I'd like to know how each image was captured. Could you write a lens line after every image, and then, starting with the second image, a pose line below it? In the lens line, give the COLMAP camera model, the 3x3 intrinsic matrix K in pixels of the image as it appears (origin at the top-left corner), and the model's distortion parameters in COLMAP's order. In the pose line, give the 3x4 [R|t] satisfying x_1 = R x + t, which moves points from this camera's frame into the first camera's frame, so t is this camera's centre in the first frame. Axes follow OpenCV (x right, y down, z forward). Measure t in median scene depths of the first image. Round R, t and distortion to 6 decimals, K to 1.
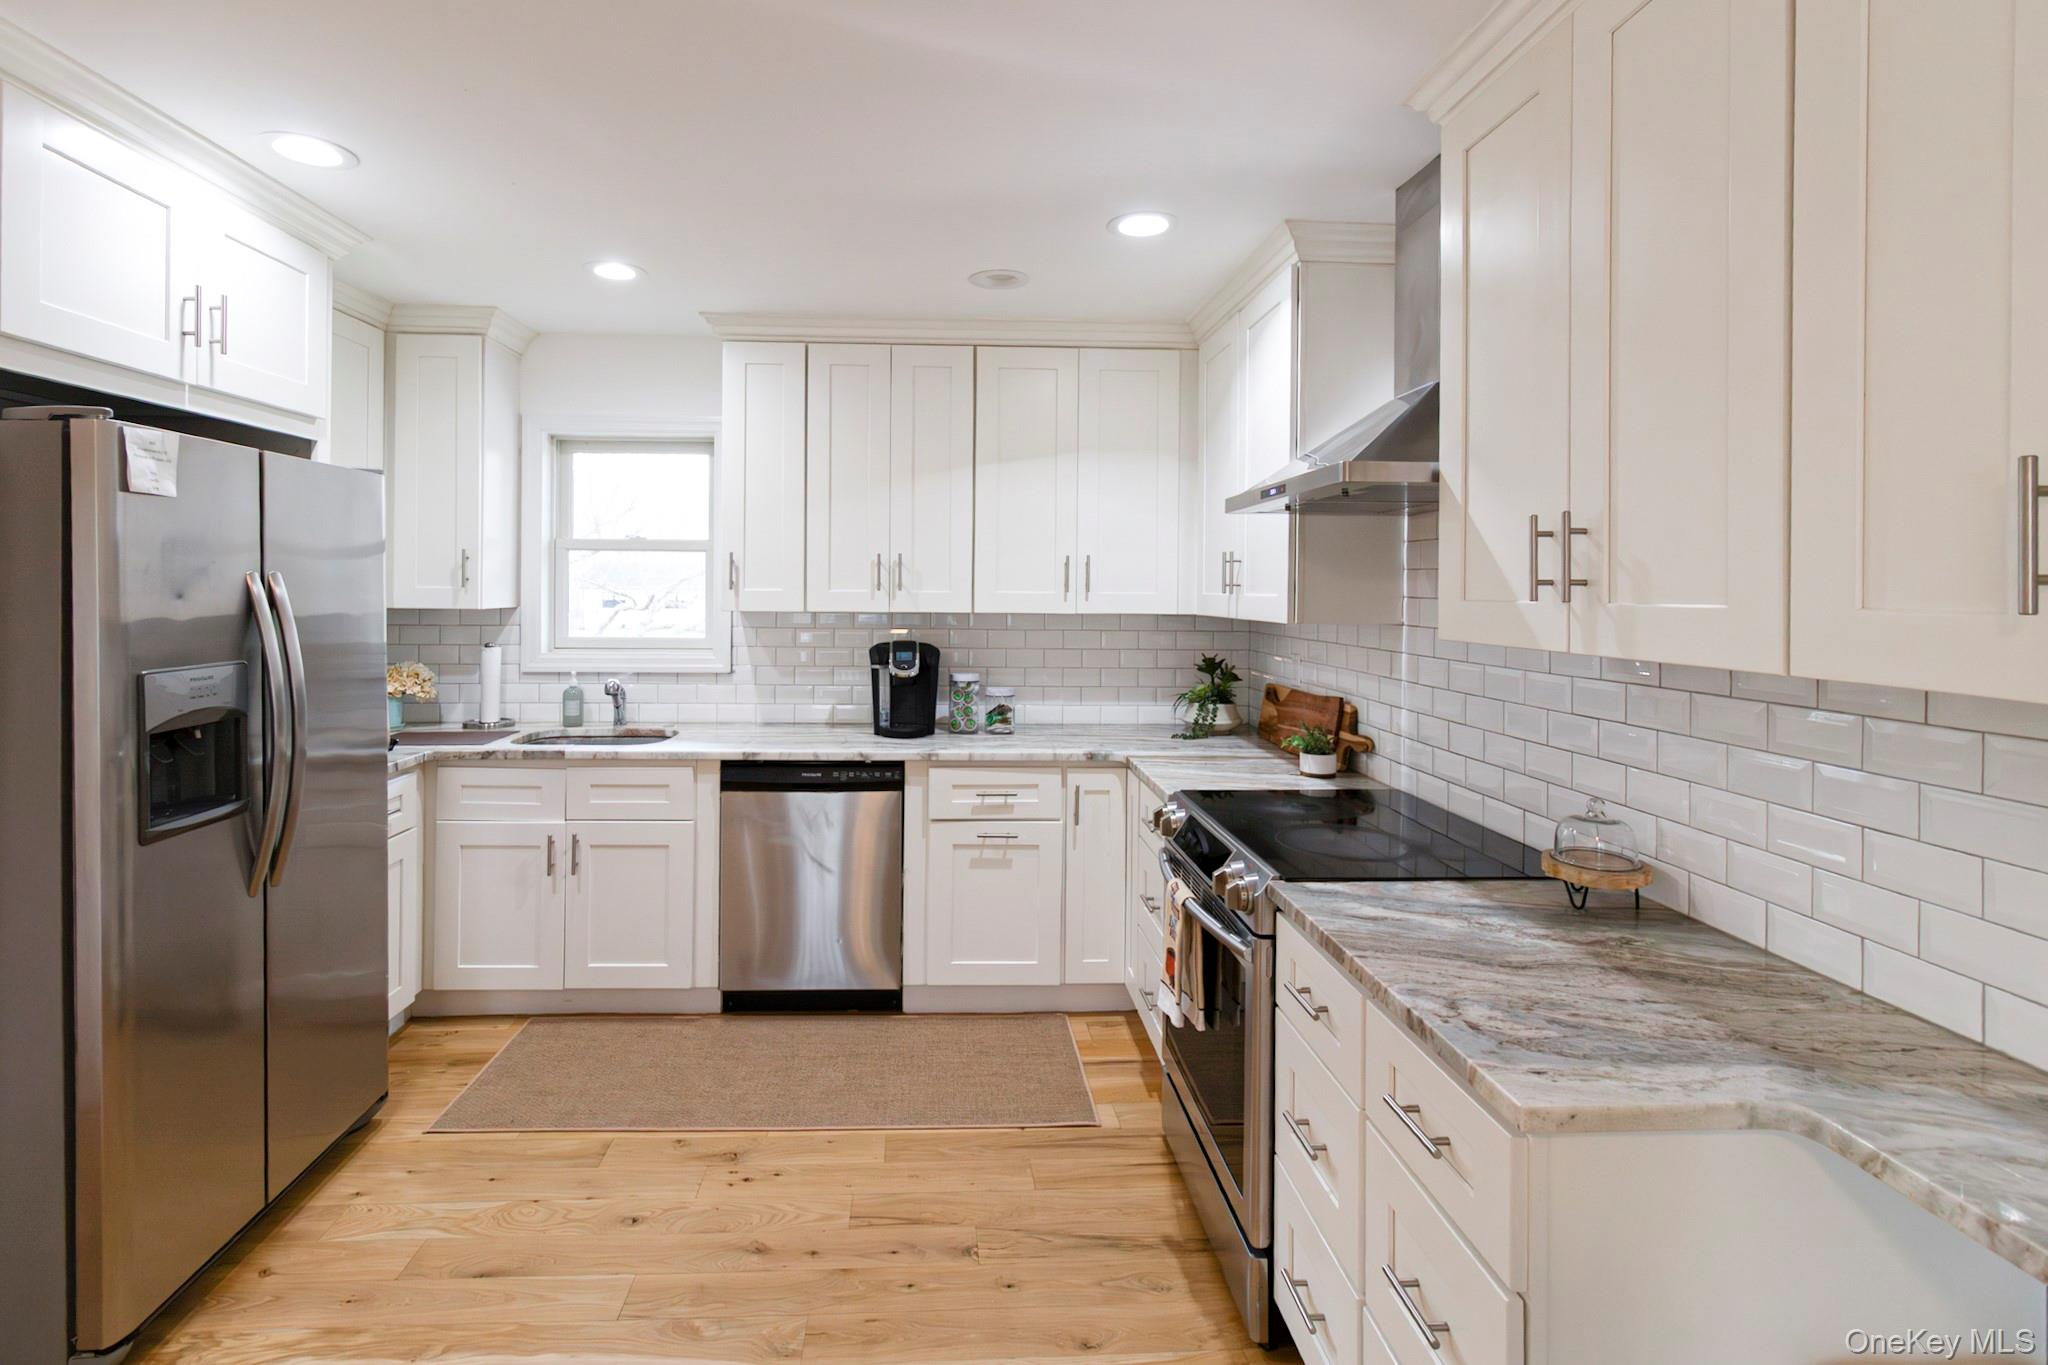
lens RADIAL K [[946.0, 0, 990.6], [0, 946.0, 586.0], [0, 0, 1]] dist [0.000360, -0.000166]
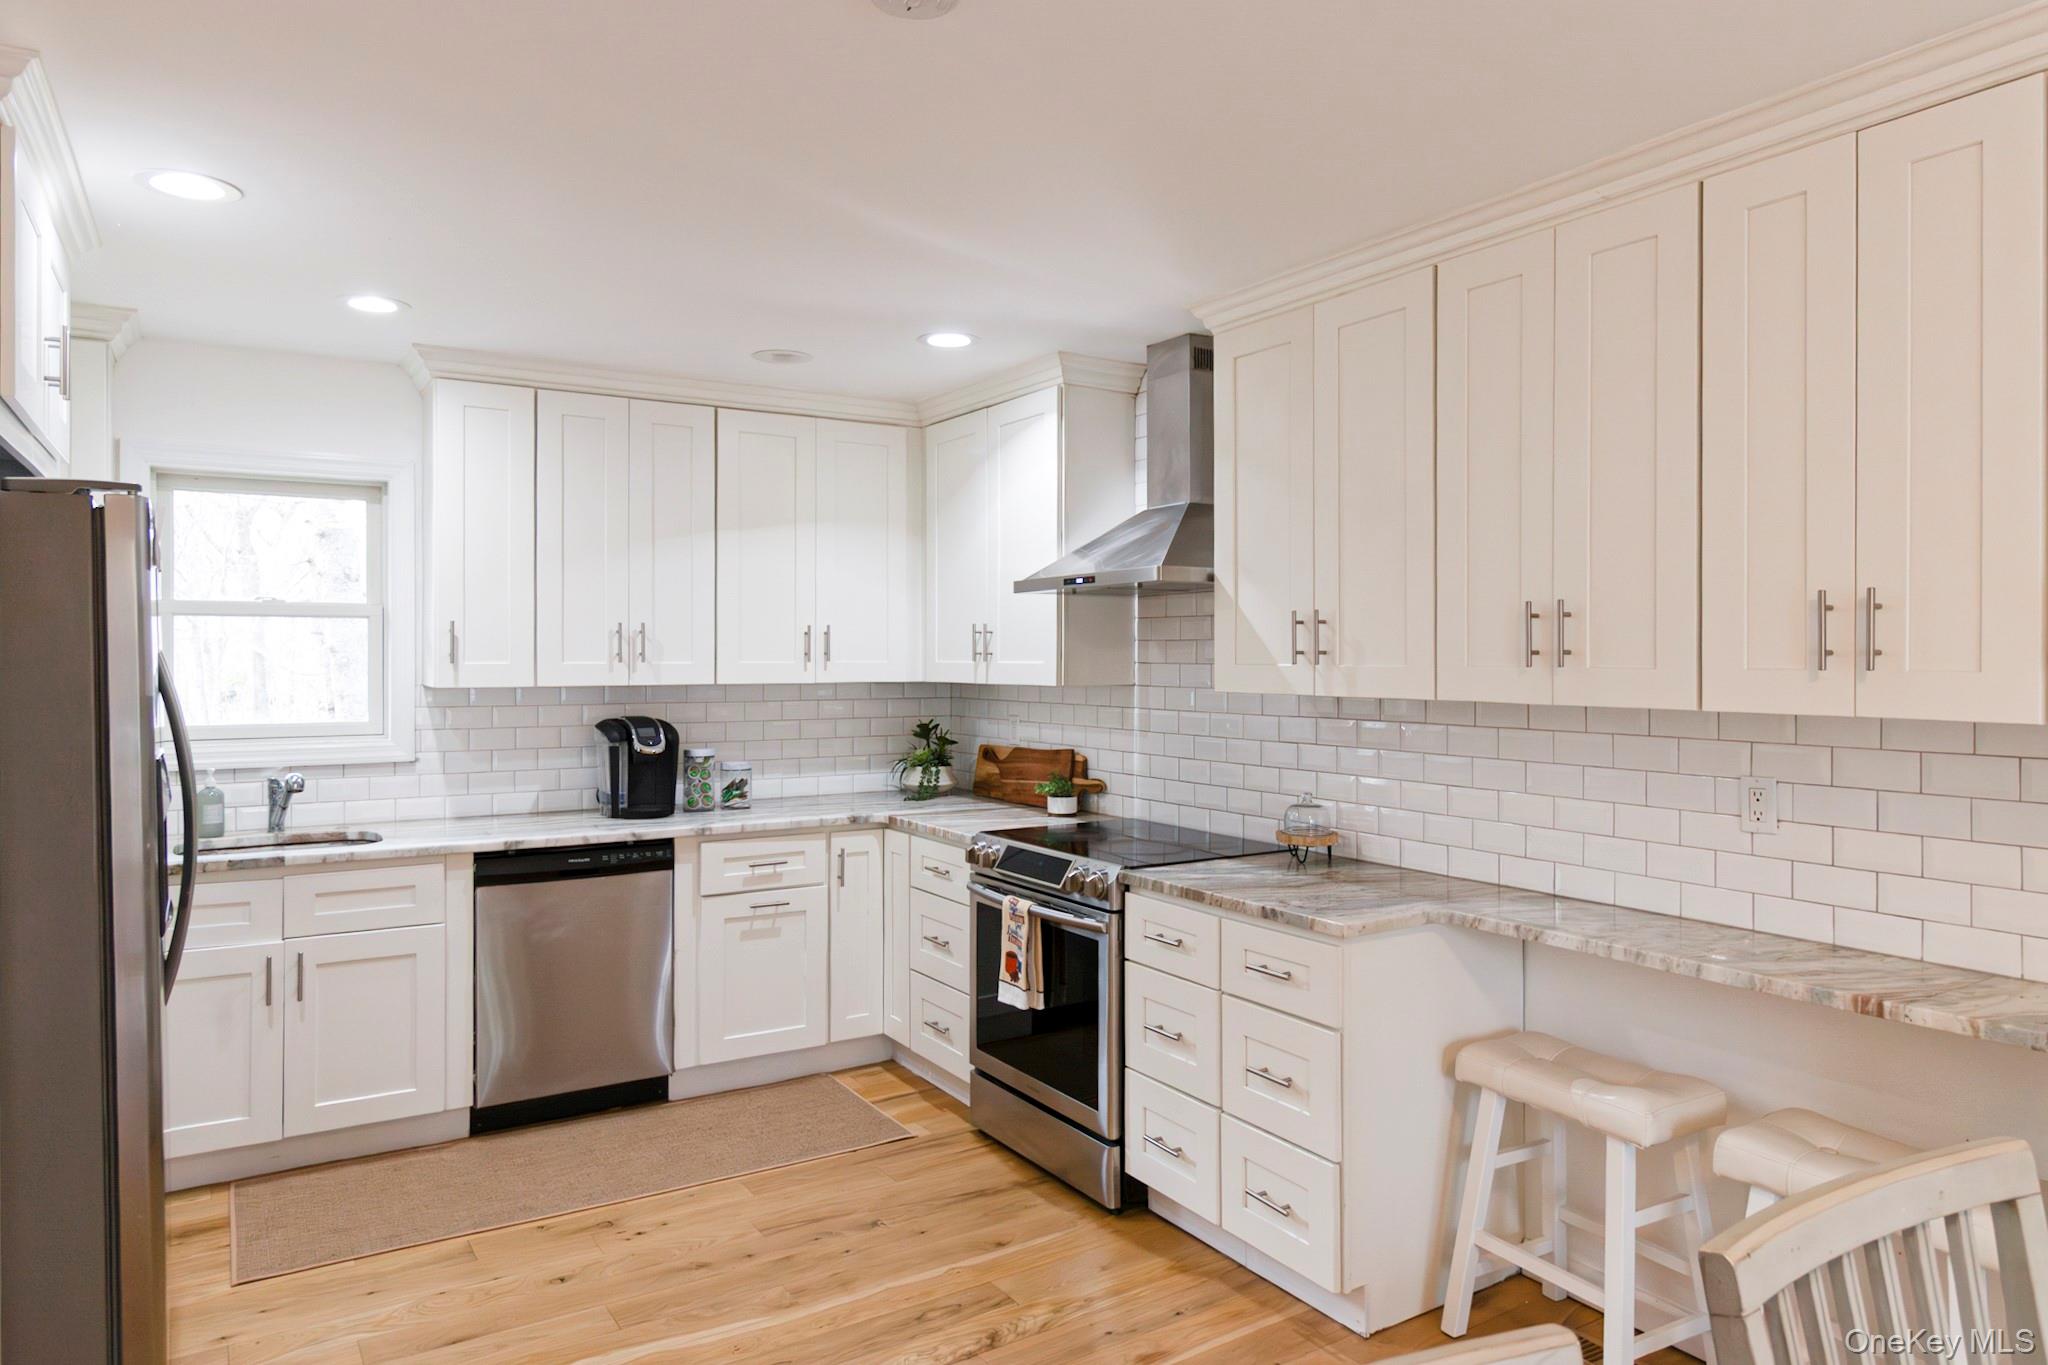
lens RADIAL K [[1286.8, 0, 1020.1], [0, 1286.8, 657.5], [0, 0, 1]] dist [-0.000024, 0.000229]
pose [[0.864855, -0.009708, 0.501927, -0.448880], [0.007071, 0.999949, 0.007157, -0.006835], [-0.501971, -0.002640, 0.864880, -0.318040]]
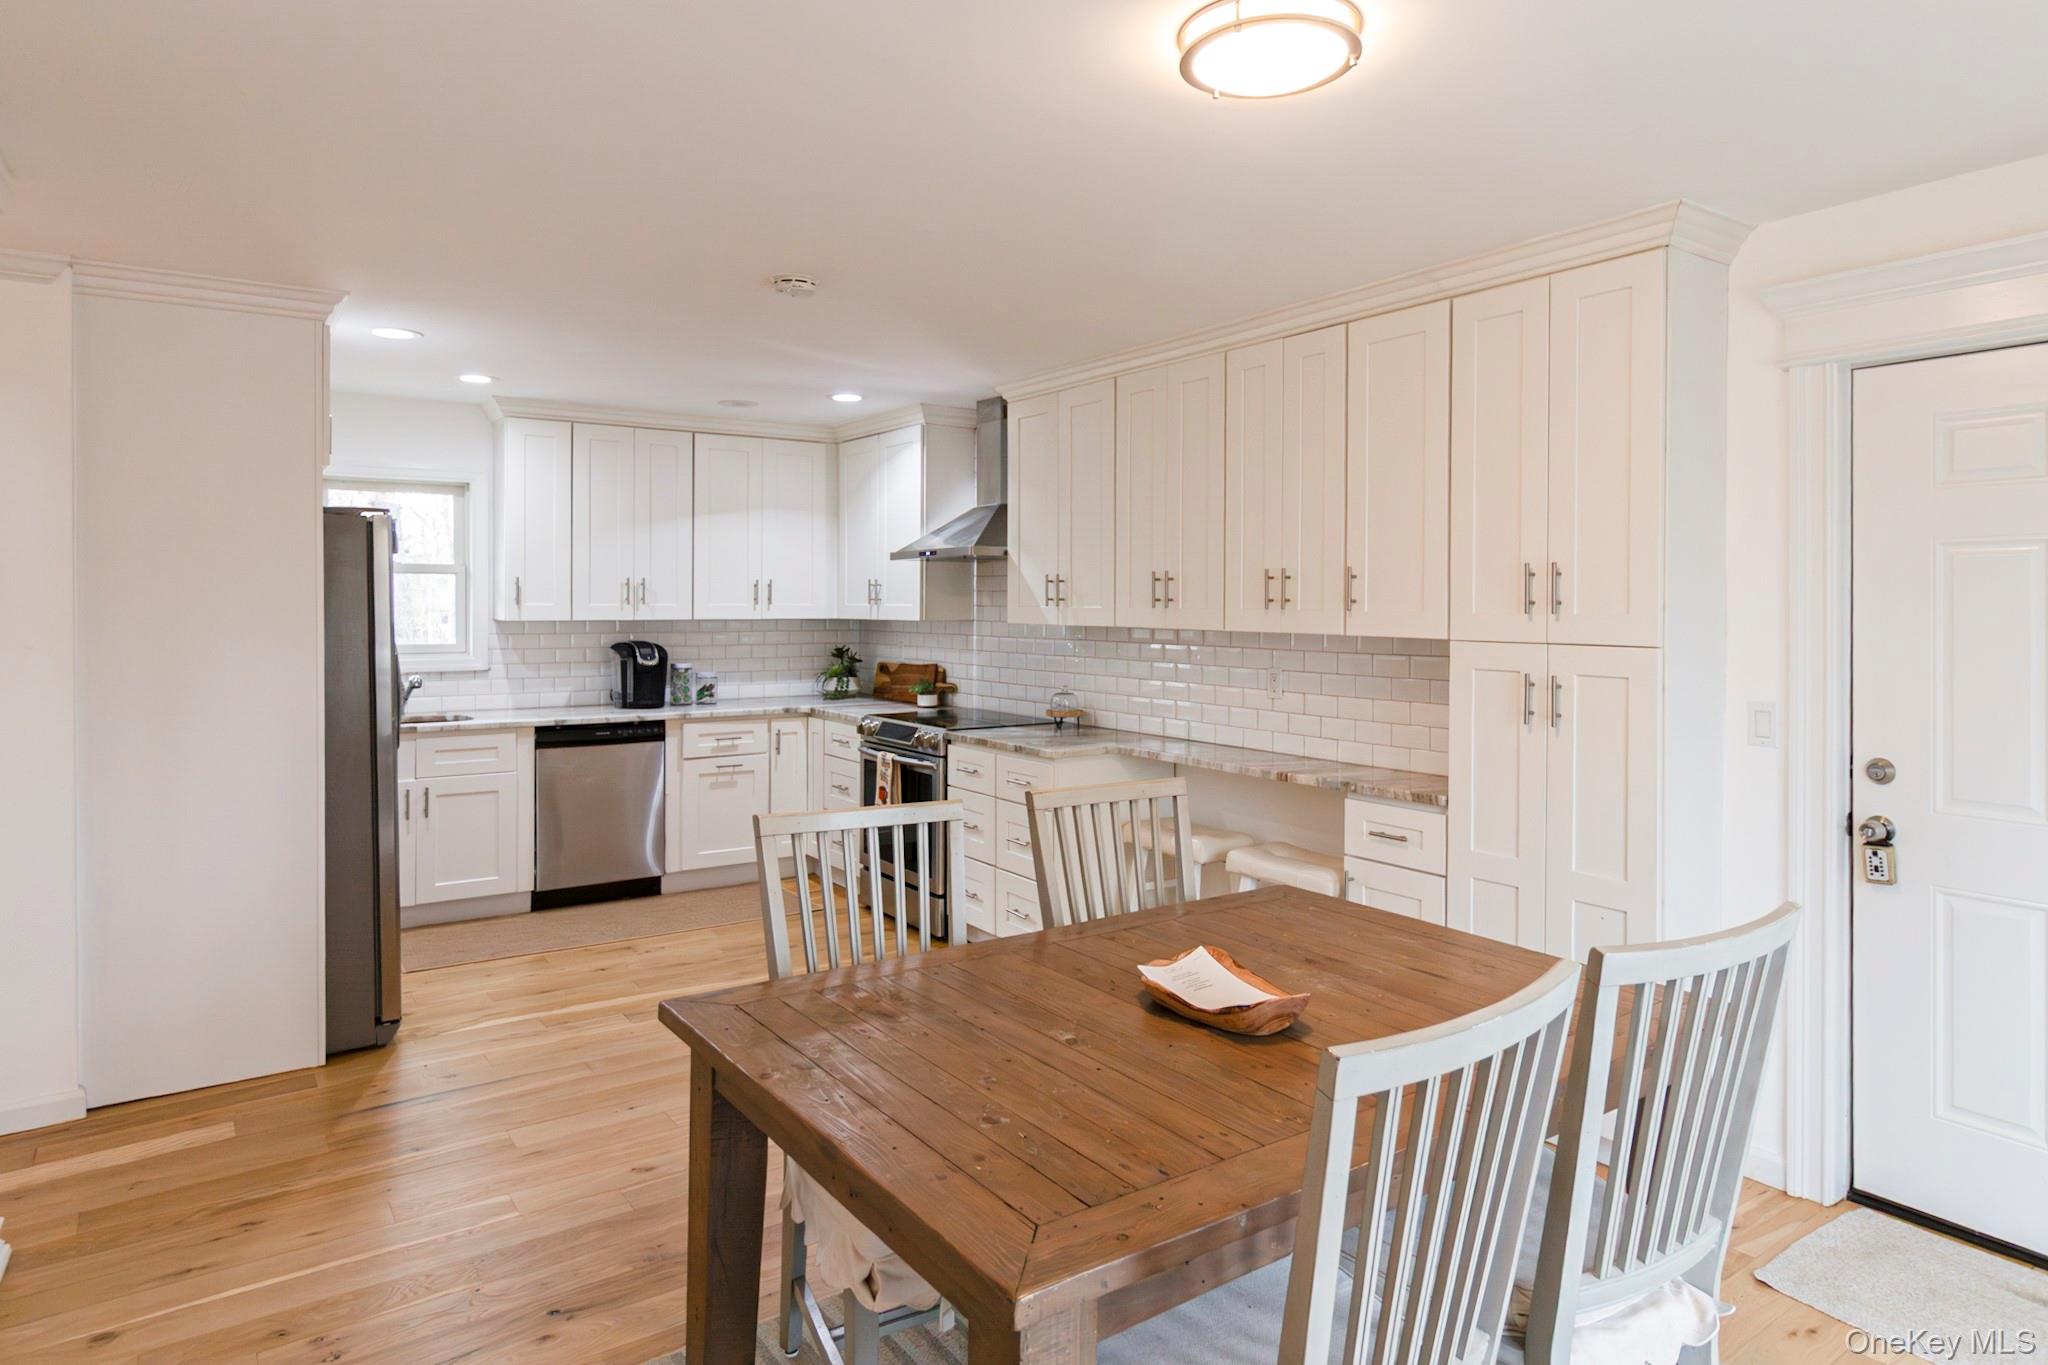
lens RADIAL K [[1214.2, 0, 1056.2], [0, 1214.2, 607.9], [0, 0, 1]] dist [0.001507, 0.000390]
pose [[0.830541, -0.009396, 0.556879, -0.642308], [0.003649, 0.999928, 0.011429, -0.008937], [-0.556946, -0.007460, 0.830515, -0.911101]]
